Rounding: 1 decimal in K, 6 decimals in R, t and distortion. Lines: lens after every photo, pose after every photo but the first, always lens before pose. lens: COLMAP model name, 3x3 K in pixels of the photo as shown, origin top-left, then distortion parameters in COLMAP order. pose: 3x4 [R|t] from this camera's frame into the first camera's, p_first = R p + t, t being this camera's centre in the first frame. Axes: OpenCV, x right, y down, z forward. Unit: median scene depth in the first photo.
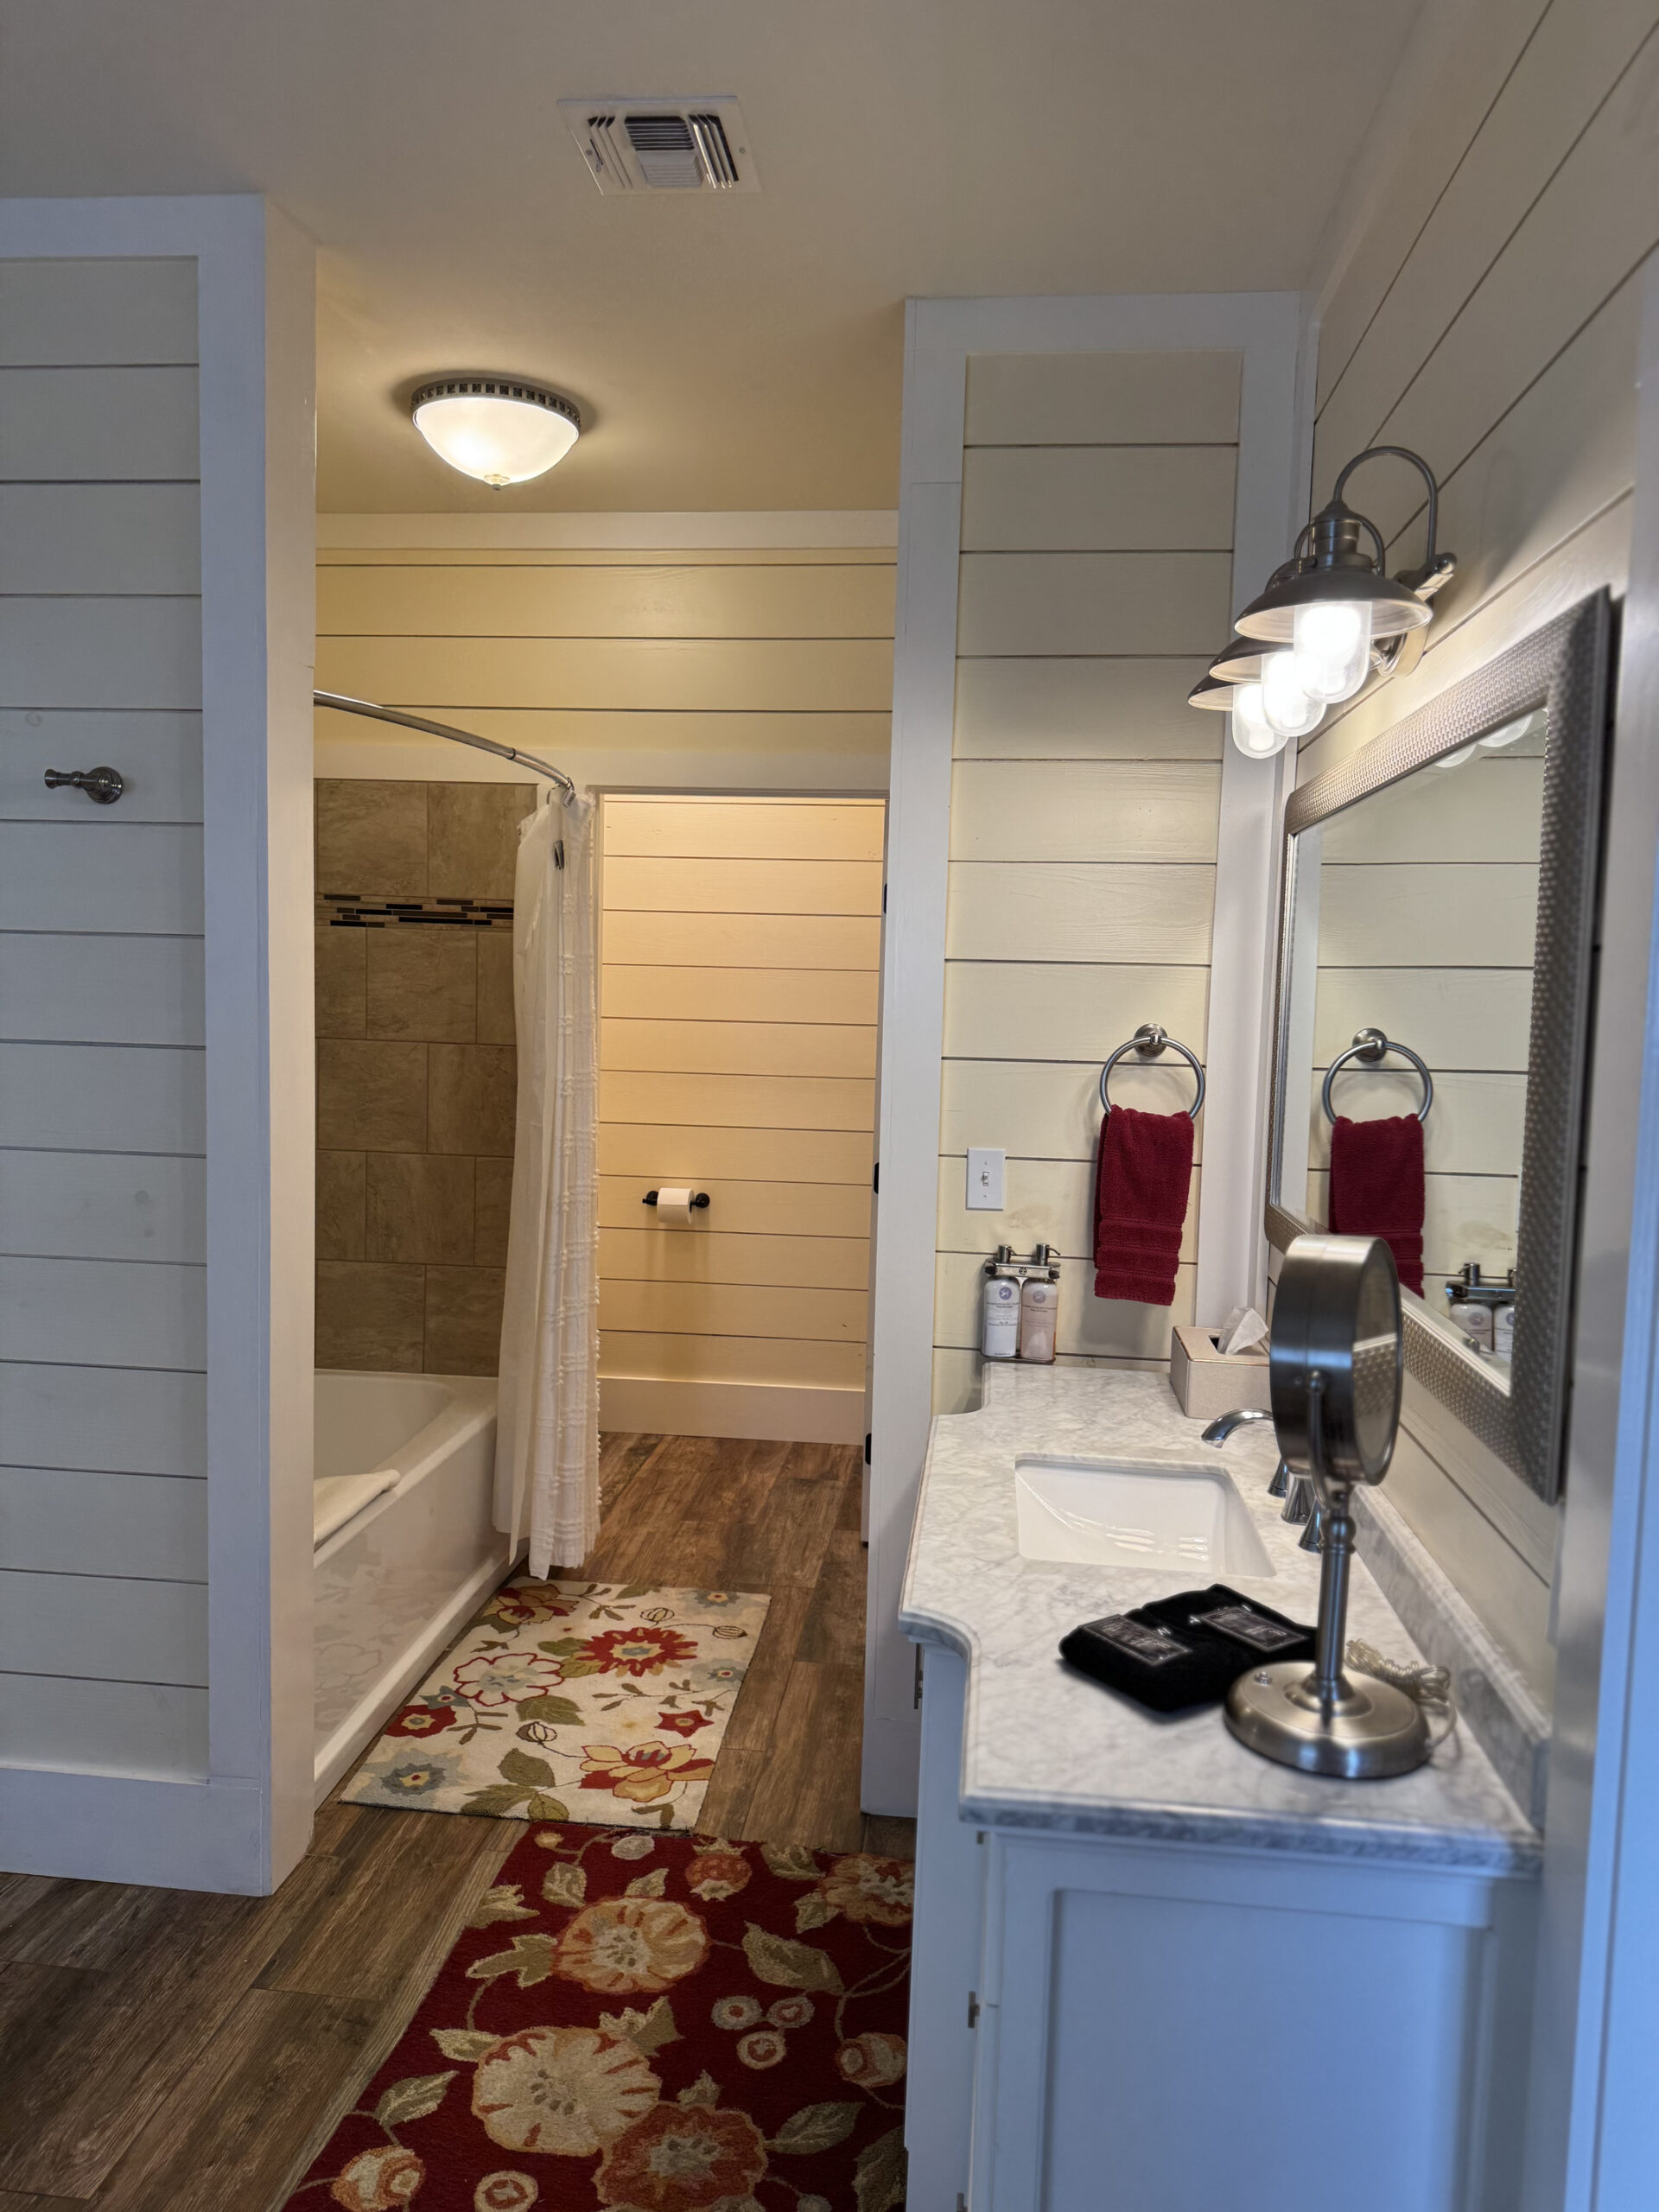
lens RADIAL K [[1578.5, 0, 829.8], [0, 1578.5, 1070.8], [0, 0, 1]] dist [0.032271, -0.048177]
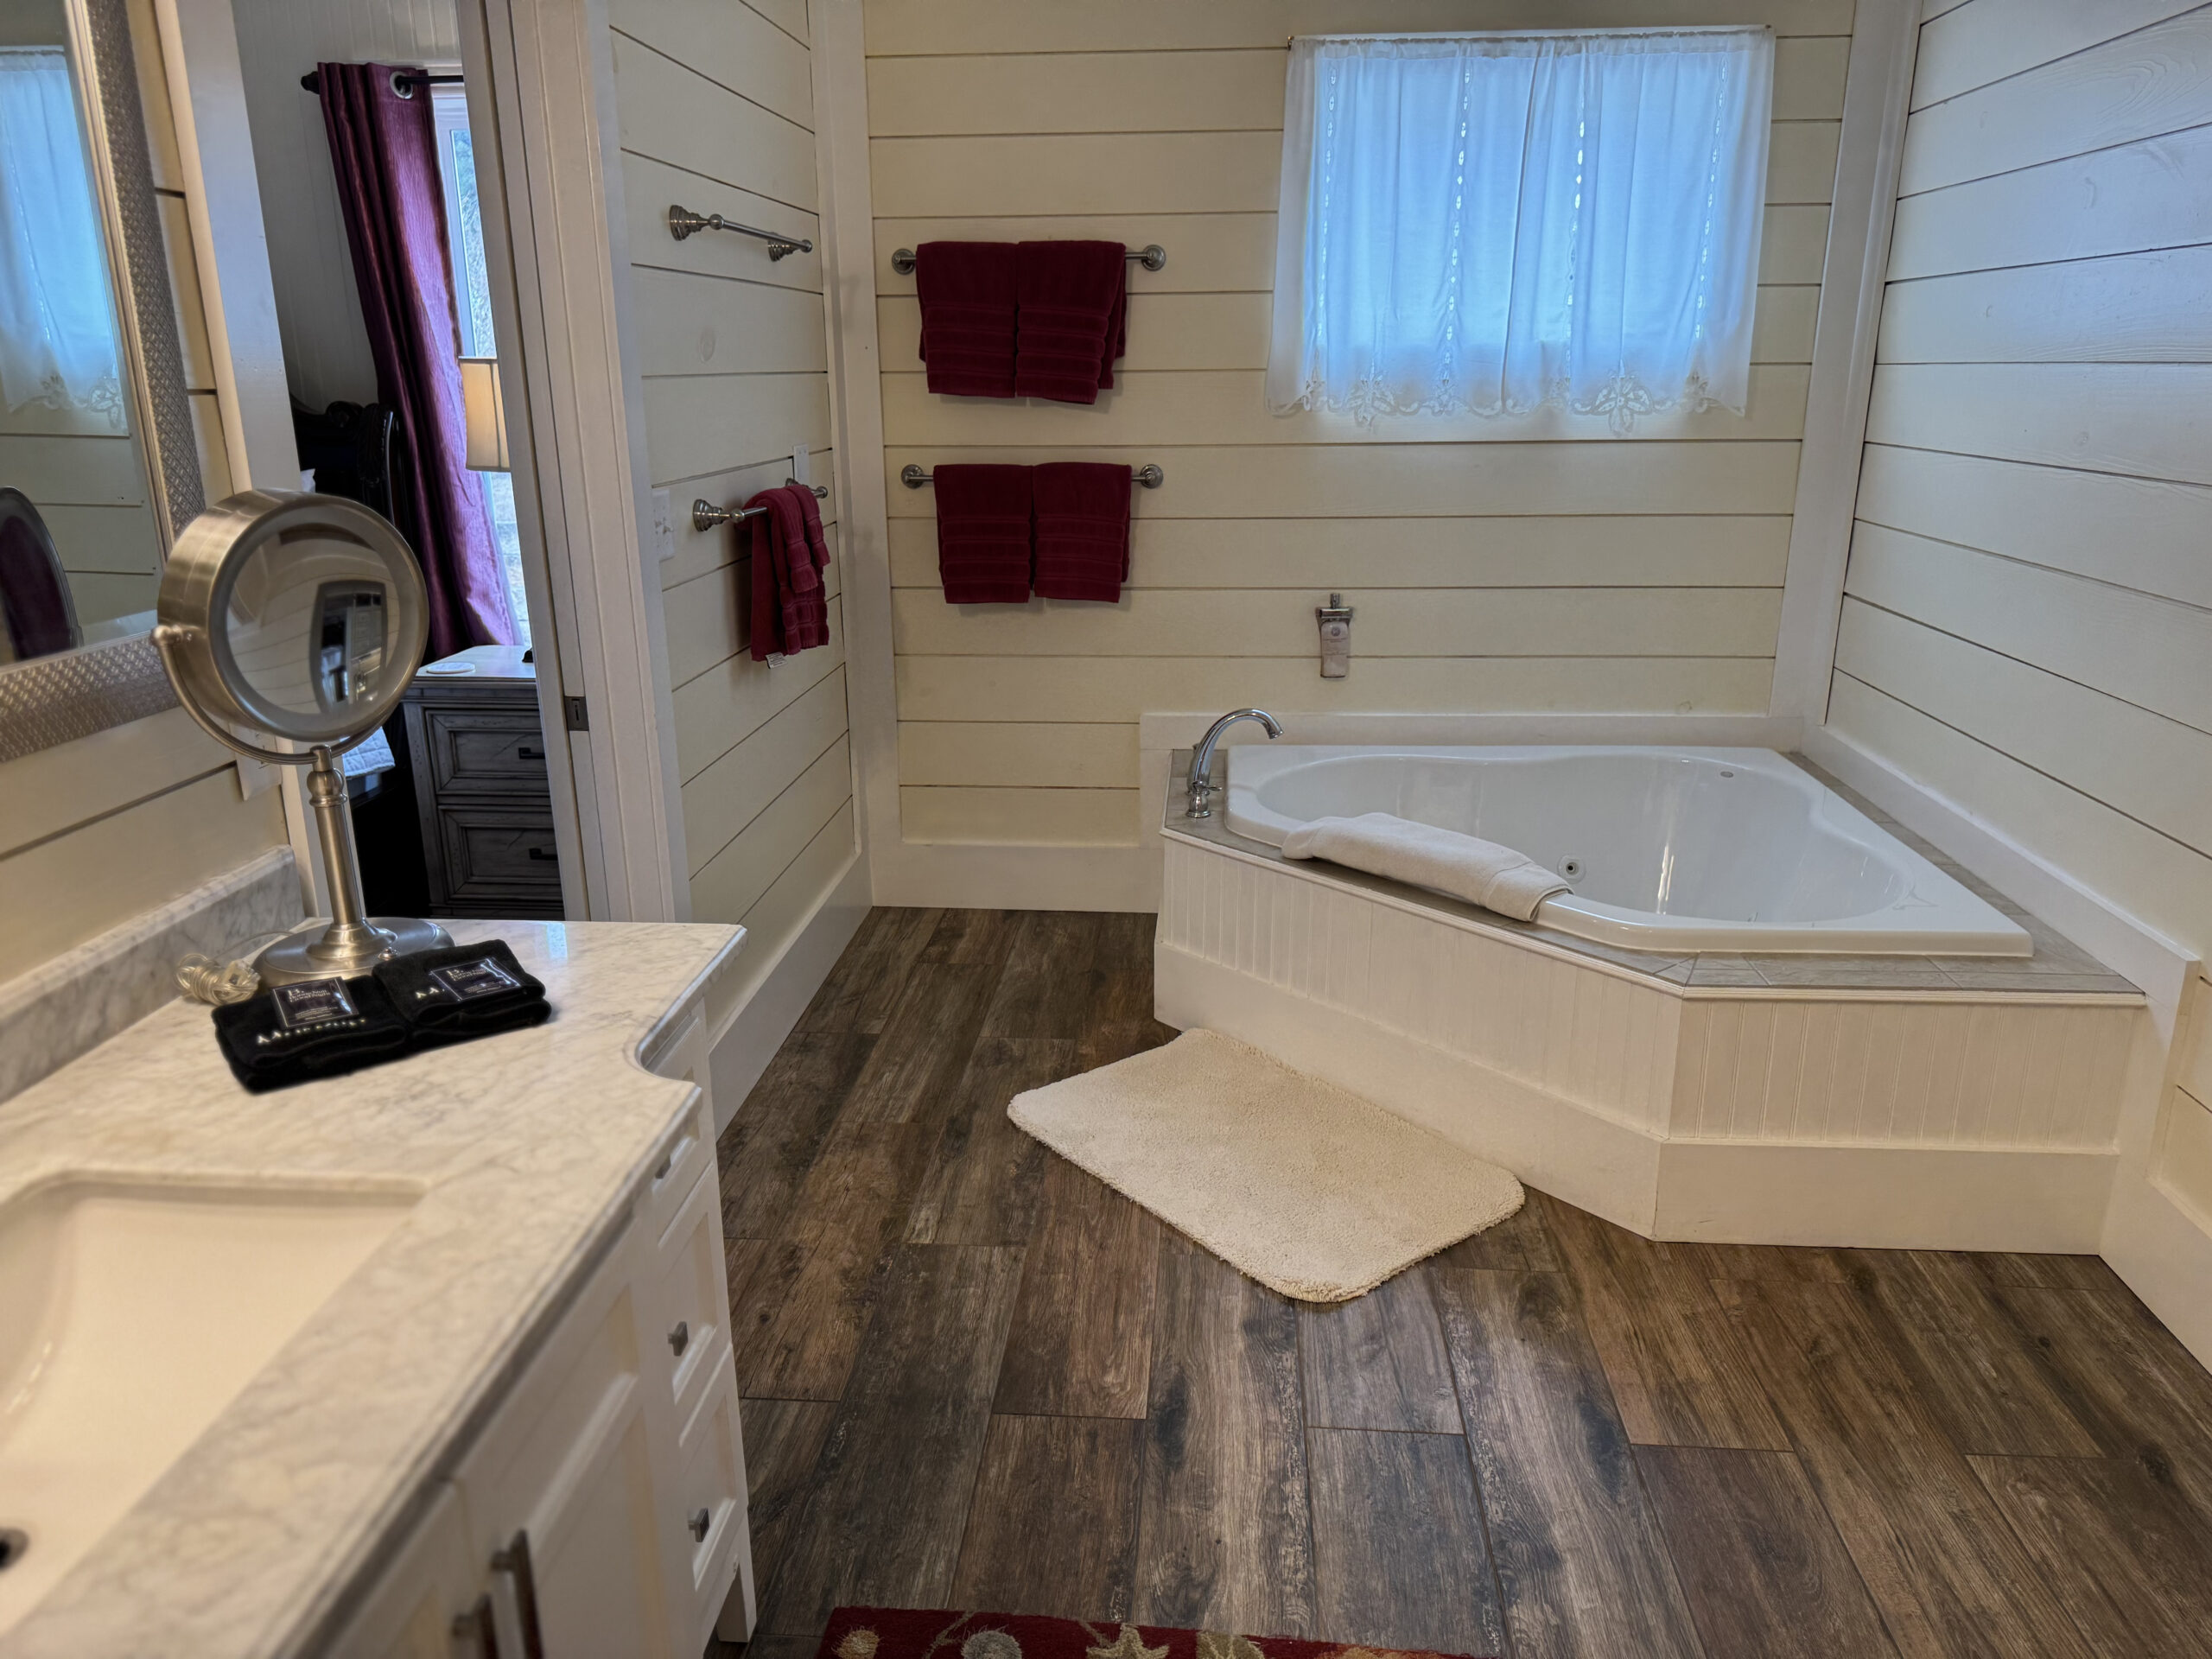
lens RADIAL K [[1555.4, 0, 1096.0], [0, 1555.4, 843.5], [0, 0, 1]] dist [0.063118, -0.070591]
pose [[-0.999528, -0.008778, -0.029424, -0.077364], [-0.018591, 0.935663, 0.352405, -0.019782], [0.024437, 0.352786, -0.935385, 1.058813]]
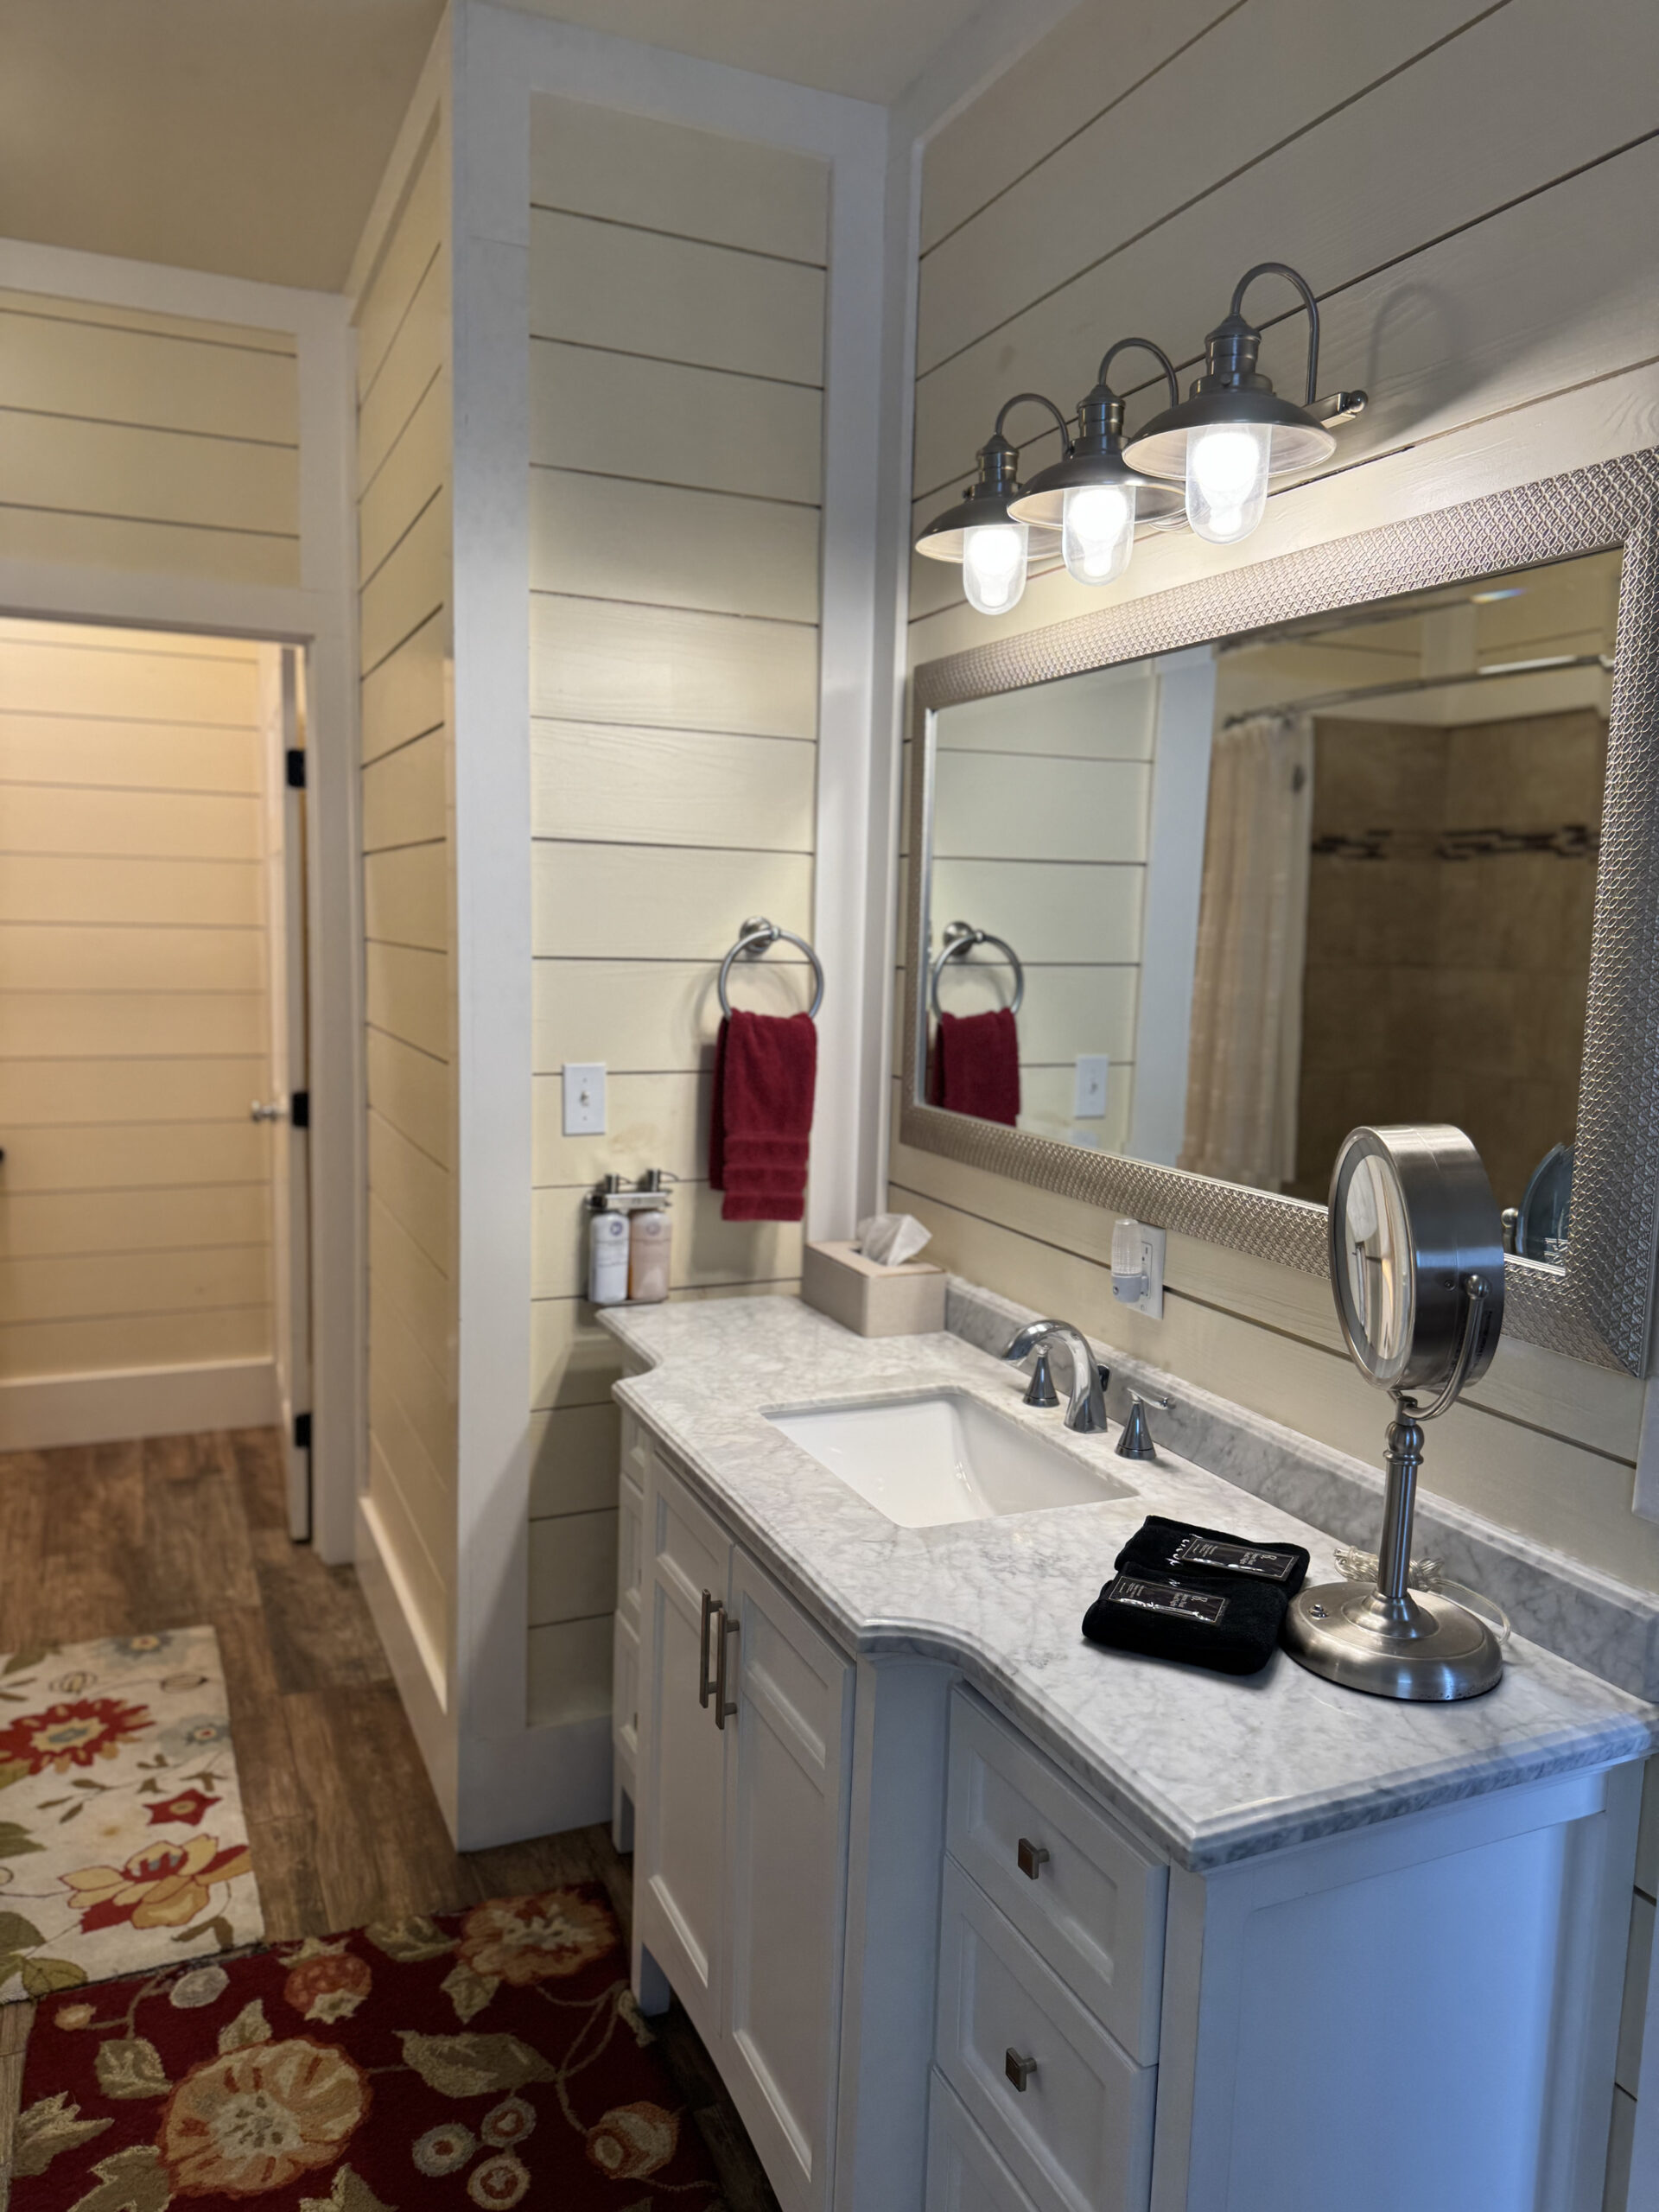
lens RADIAL K [[1567.6, 0, 838.4], [0, 1567.6, 1083.9], [0, 0, 1]] dist [0.037047, -0.044166]
pose [[0.861277, -0.059584, 0.504631, -0.226216], [0.028191, 0.997175, 0.069627, 0.004687], [-0.507354, -0.045742, 0.860523, 0.206044]]
